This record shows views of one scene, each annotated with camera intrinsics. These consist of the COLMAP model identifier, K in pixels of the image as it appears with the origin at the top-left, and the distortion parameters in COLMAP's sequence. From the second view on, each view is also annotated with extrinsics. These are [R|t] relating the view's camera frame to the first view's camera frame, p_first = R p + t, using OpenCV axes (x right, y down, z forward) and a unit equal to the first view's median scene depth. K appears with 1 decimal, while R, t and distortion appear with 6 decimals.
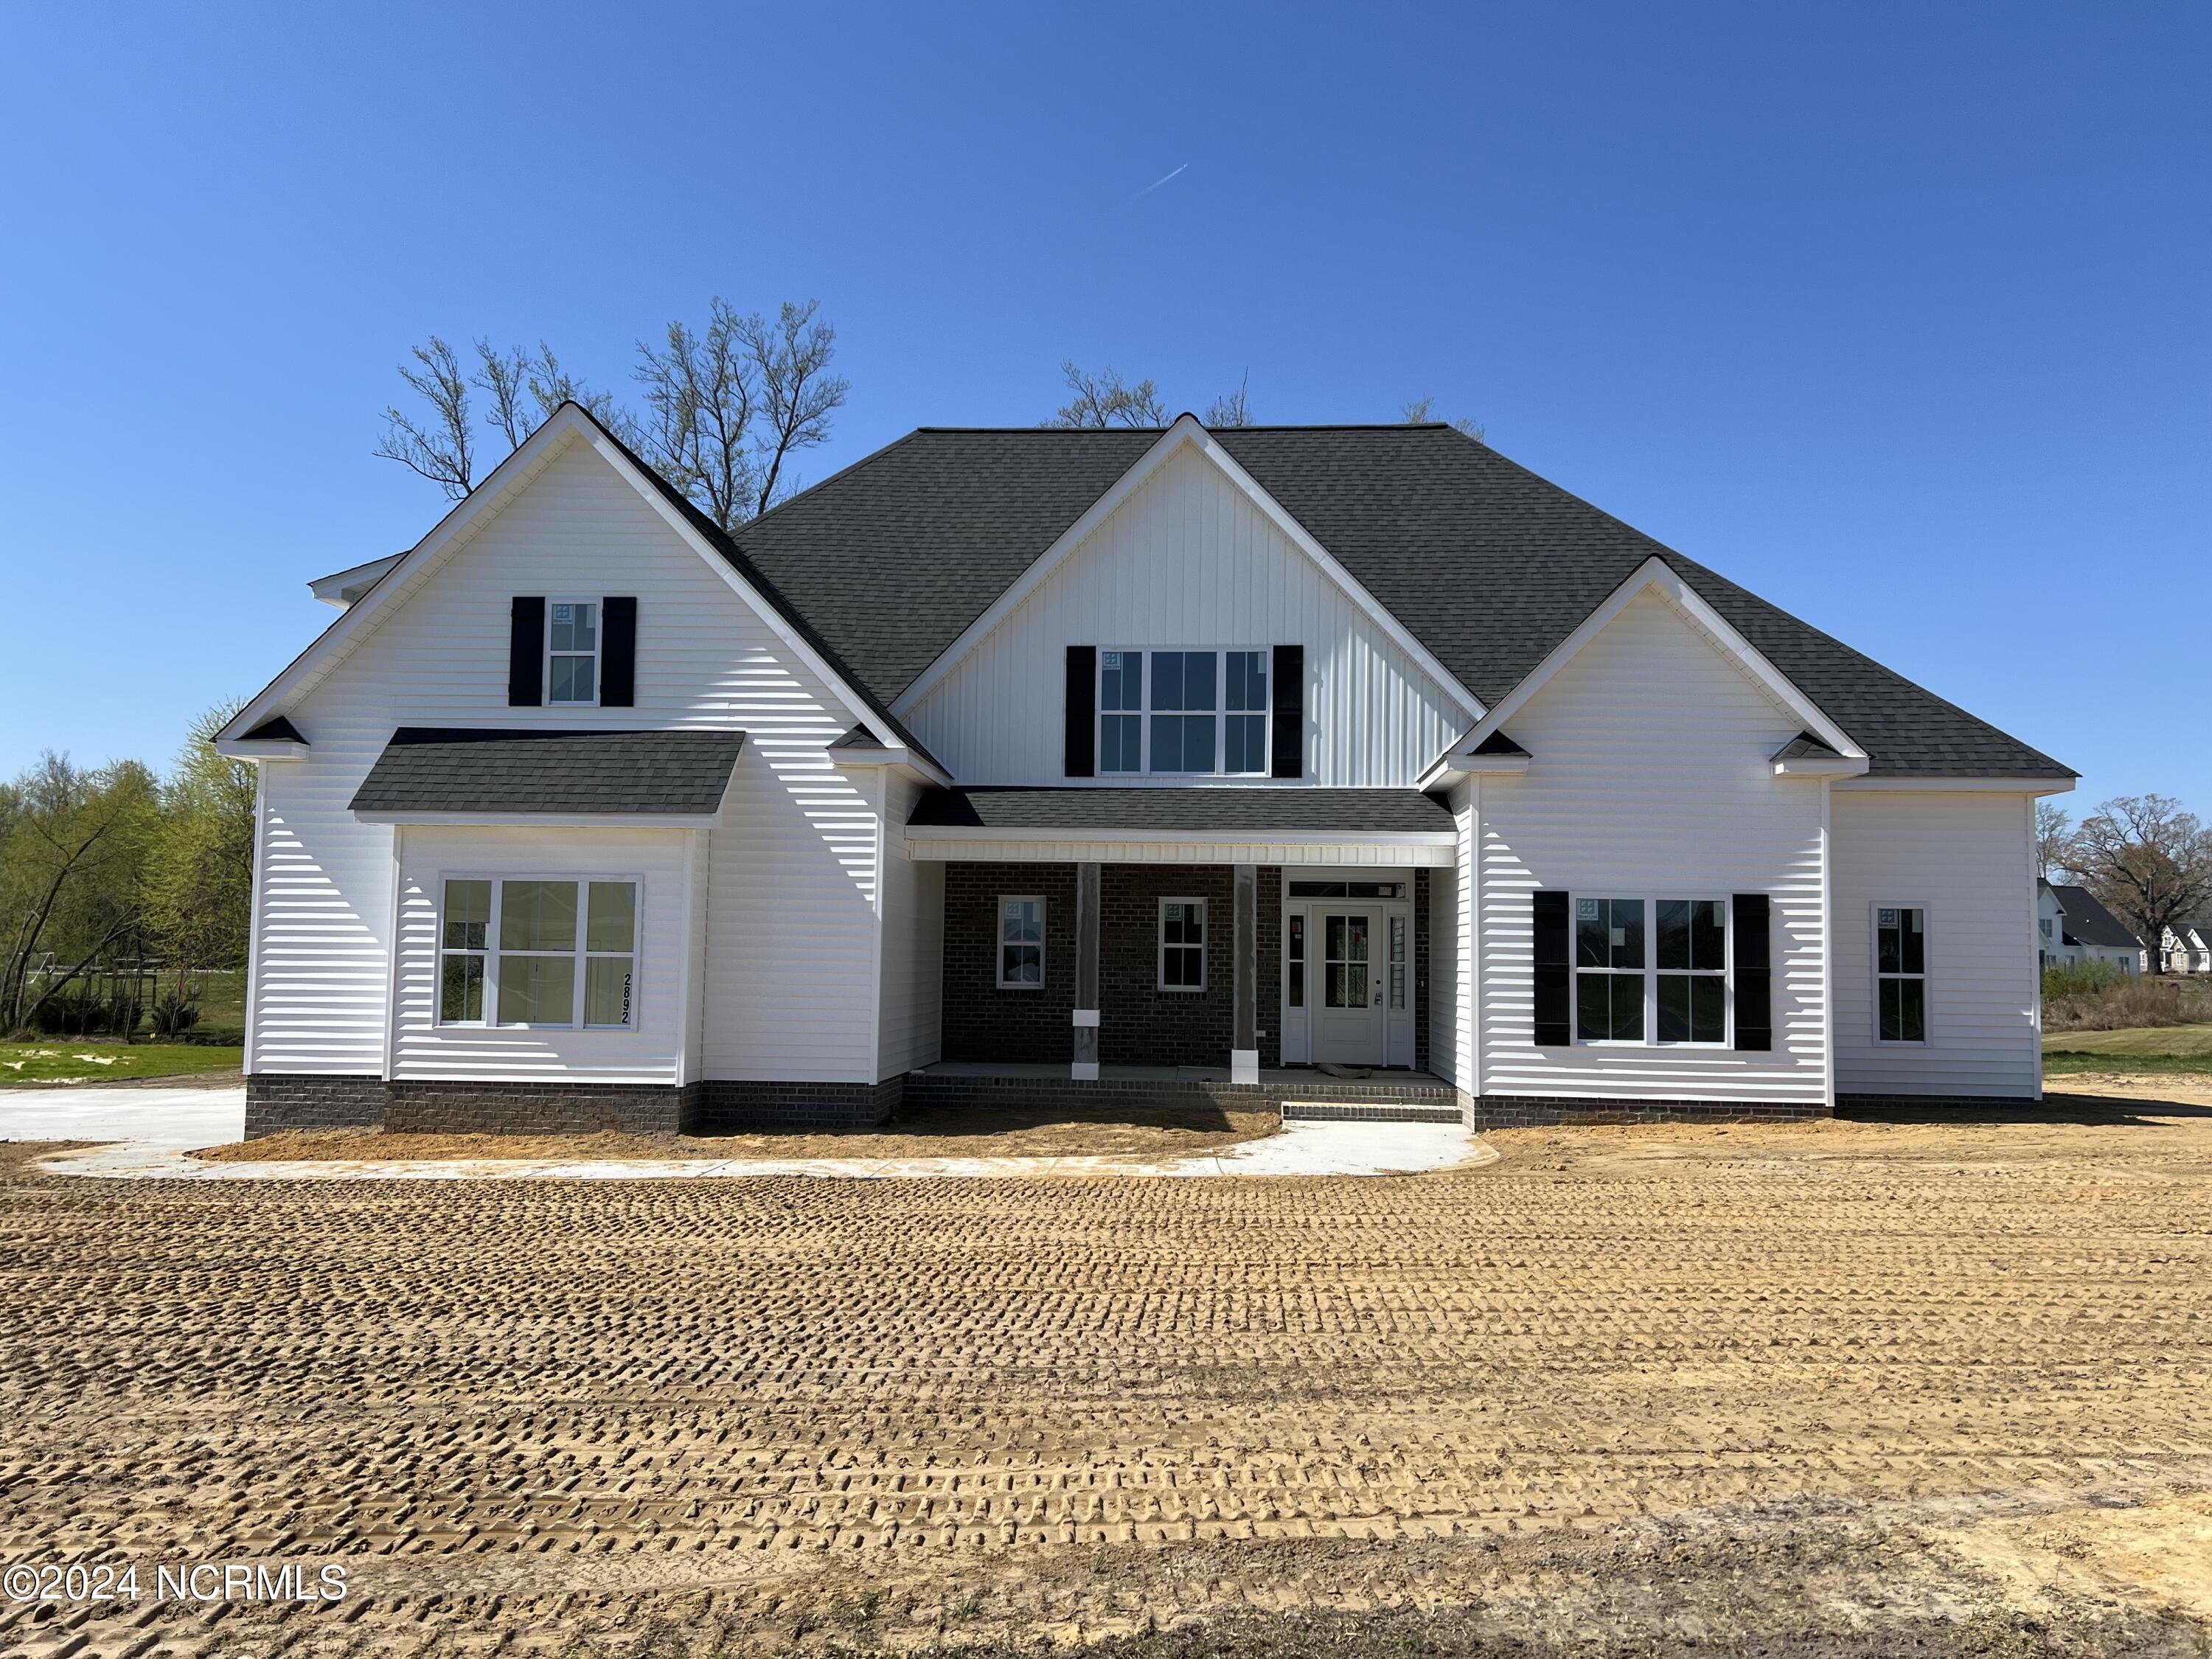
lens RADIAL K [[1687.0, 0, 1112.4], [0, 1687.0, 838.3], [0, 0, 1]] dist [0.034497, -0.017614]
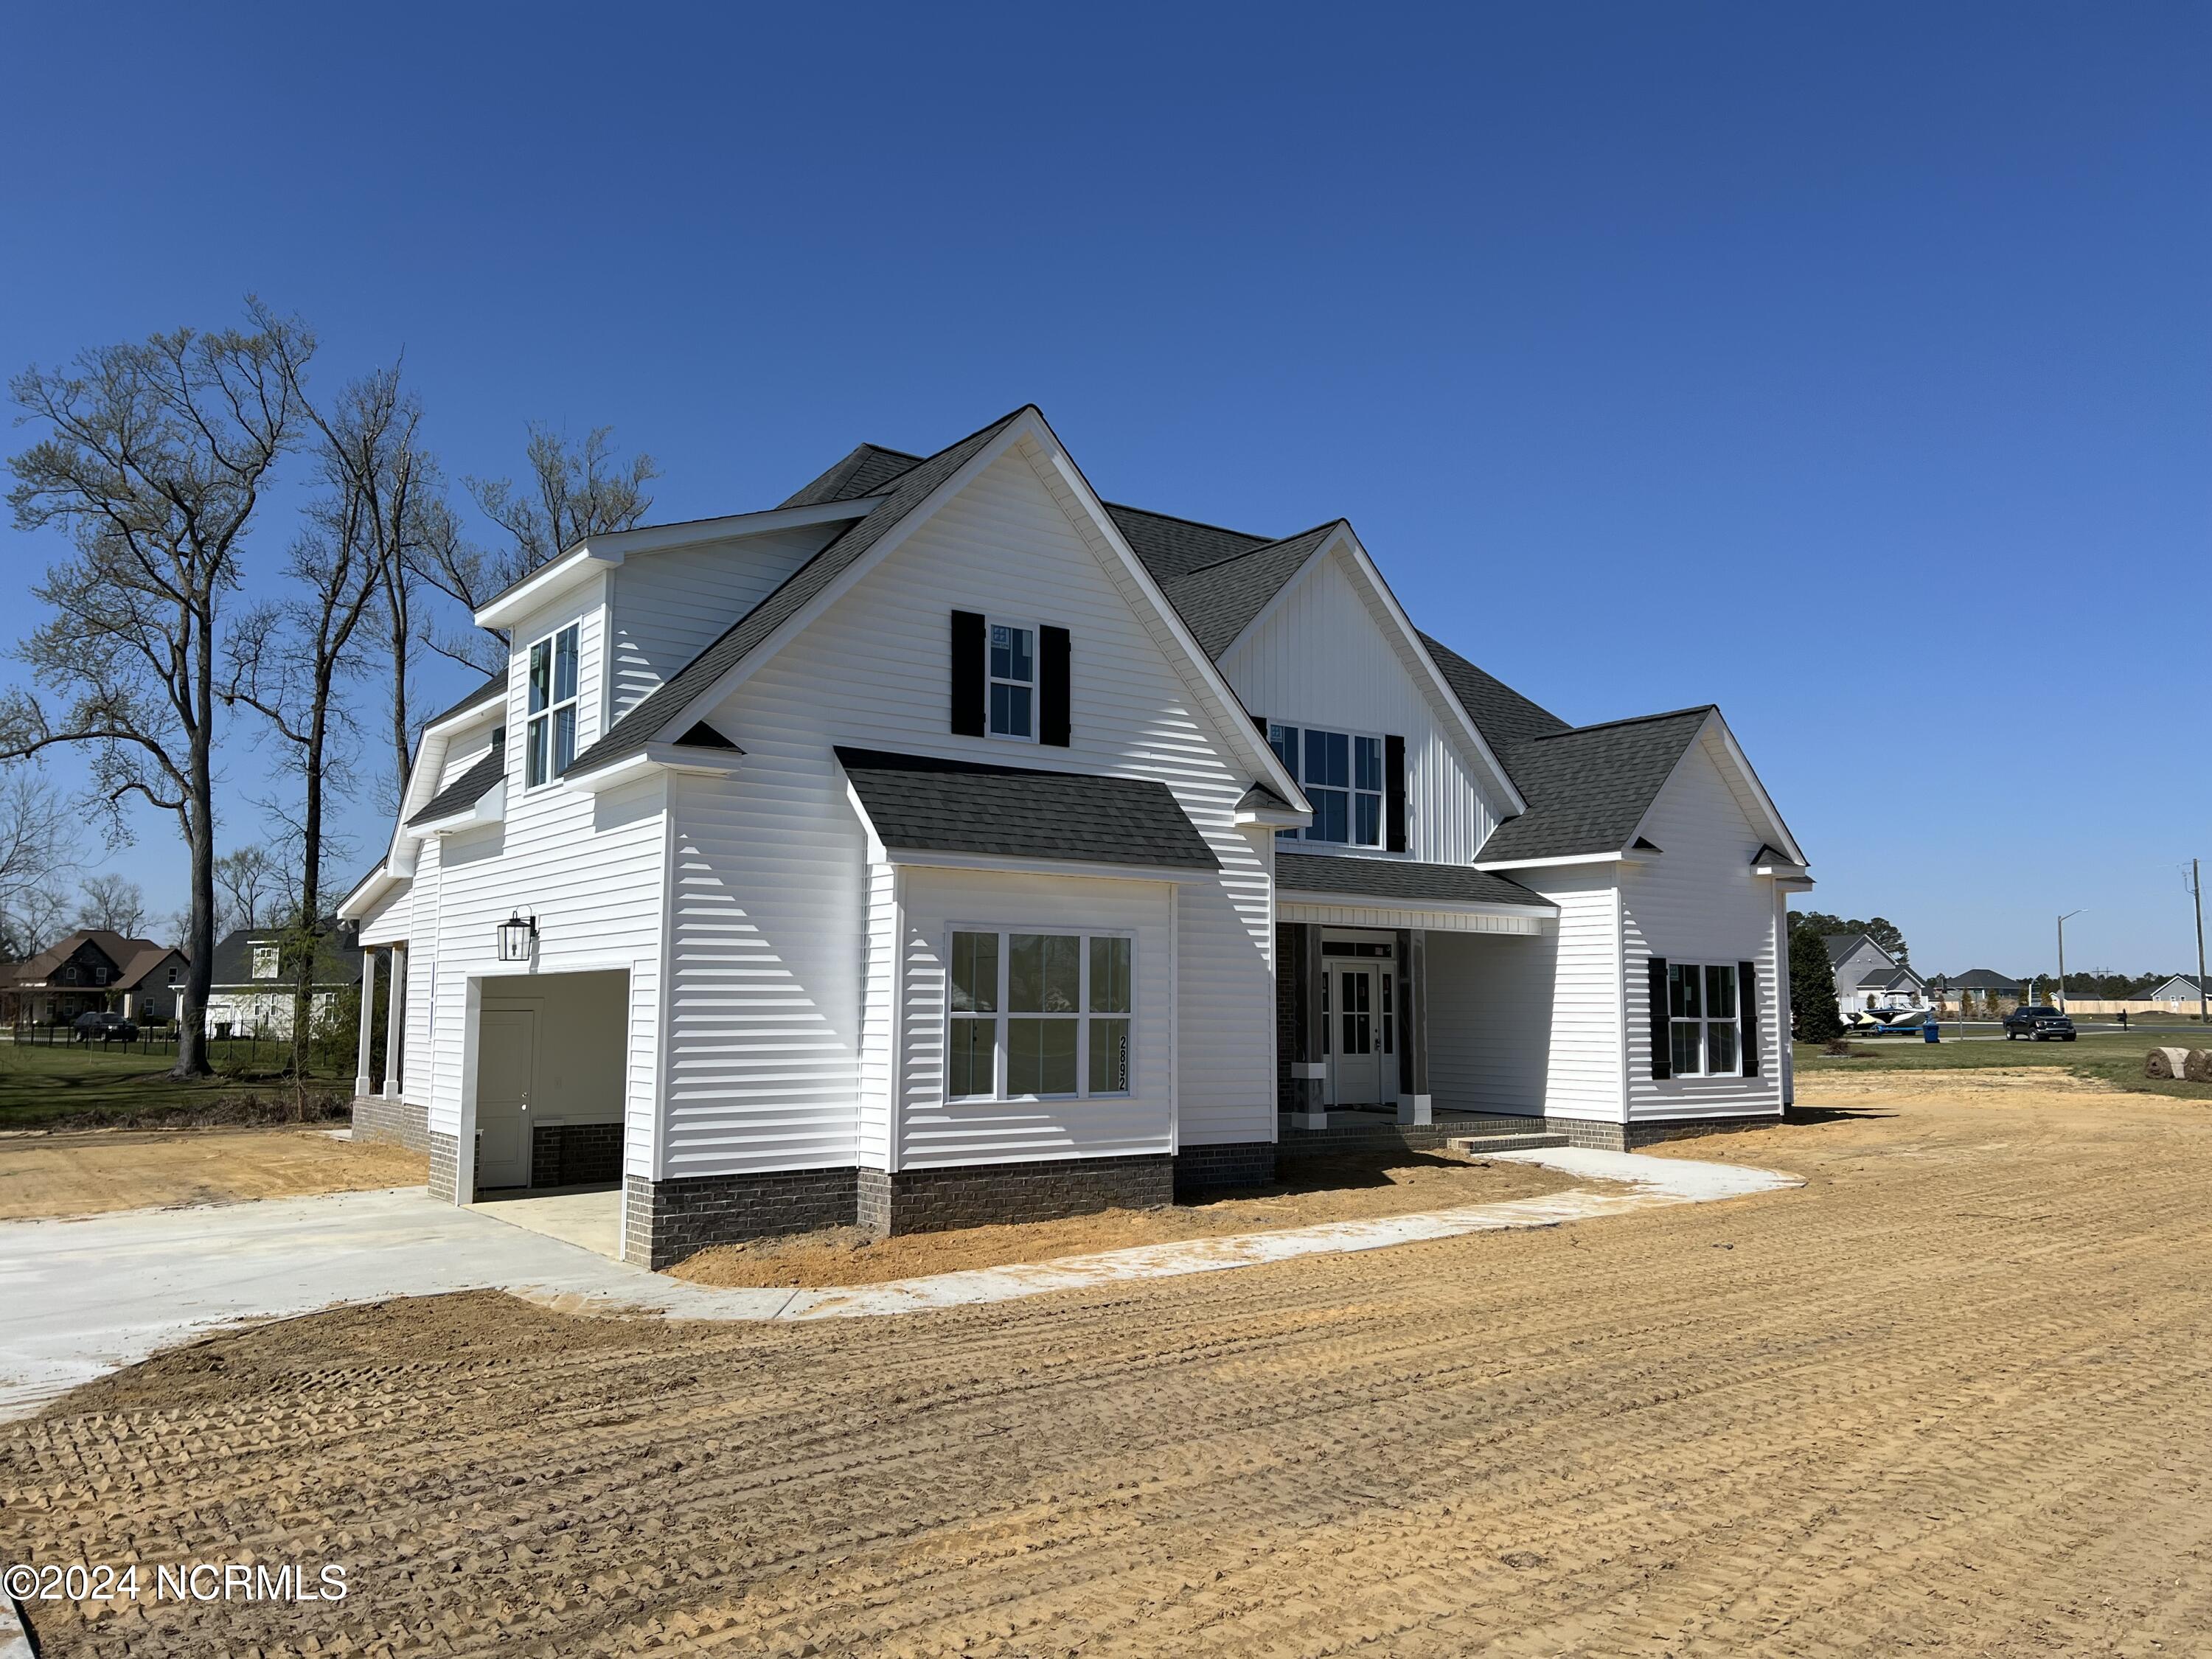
lens RADIAL K [[1687.0, 0, 1111.6], [0, 1687.0, 821.4], [0, 0, 1]] dist [0.034497, -0.017614]
pose [[0.764936, 0.060023, 0.641304, -0.867873], [-0.037252, 0.998105, -0.048984, 0.007239], [-0.643029, 0.013580, 0.765722, 0.283479]]
